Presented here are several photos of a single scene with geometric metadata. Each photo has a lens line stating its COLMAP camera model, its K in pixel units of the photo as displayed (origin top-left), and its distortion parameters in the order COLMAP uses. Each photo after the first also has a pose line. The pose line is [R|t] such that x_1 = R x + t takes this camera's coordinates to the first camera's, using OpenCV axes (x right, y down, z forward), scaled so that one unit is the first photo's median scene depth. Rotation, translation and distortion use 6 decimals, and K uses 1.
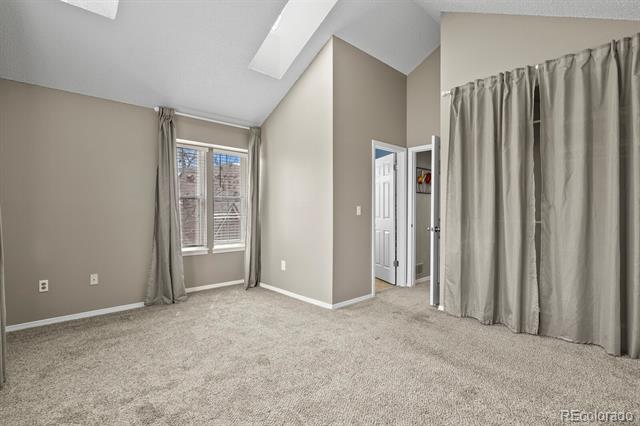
lens RADIAL K [[312.0, 0, 319.8], [0, 312.0, 213.2], [0, 0, 1]] dist [0.005365, -0.004846]
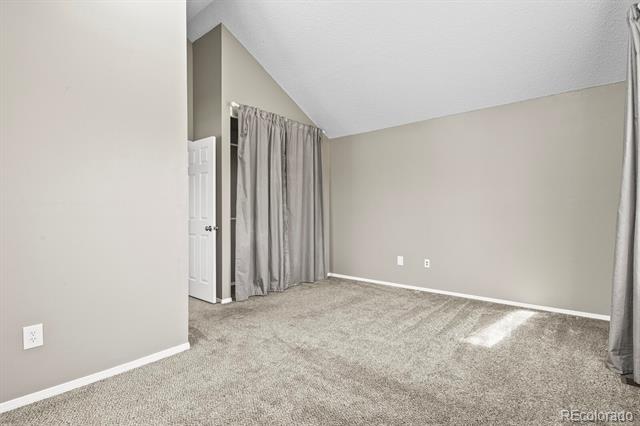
lens RADIAL K [[312.0, 0, 318.9], [0, 312.0, 211.4], [0, 0, 1]] dist [0.005365, -0.004846]
pose [[-0.112367, -0.001374, 0.993666, -0.774577], [0.003813, 0.999991, 0.001814, -0.003598], [-0.993660, 0.003993, -0.112360, 0.872116]]
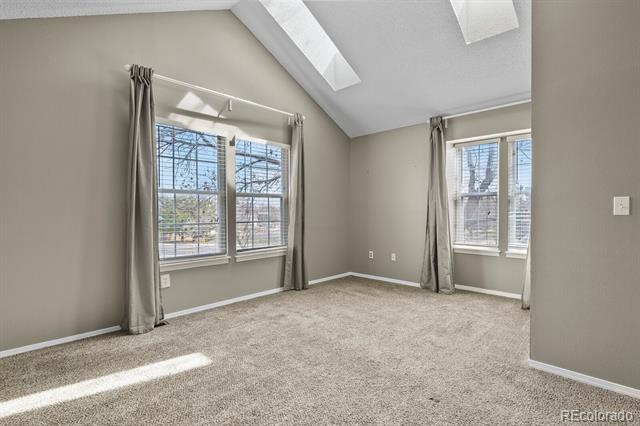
lens RADIAL K [[312.0, 0, 320.8], [0, 312.0, 213.5], [0, 0, 1]] dist [0.005365, -0.004846]
pose [[0.050869, 0.008422, -0.998670, 0.703531], [-0.004135, 0.999958, 0.008222, 0.001572], [0.998697, 0.003711, 0.050901, 0.614570]]
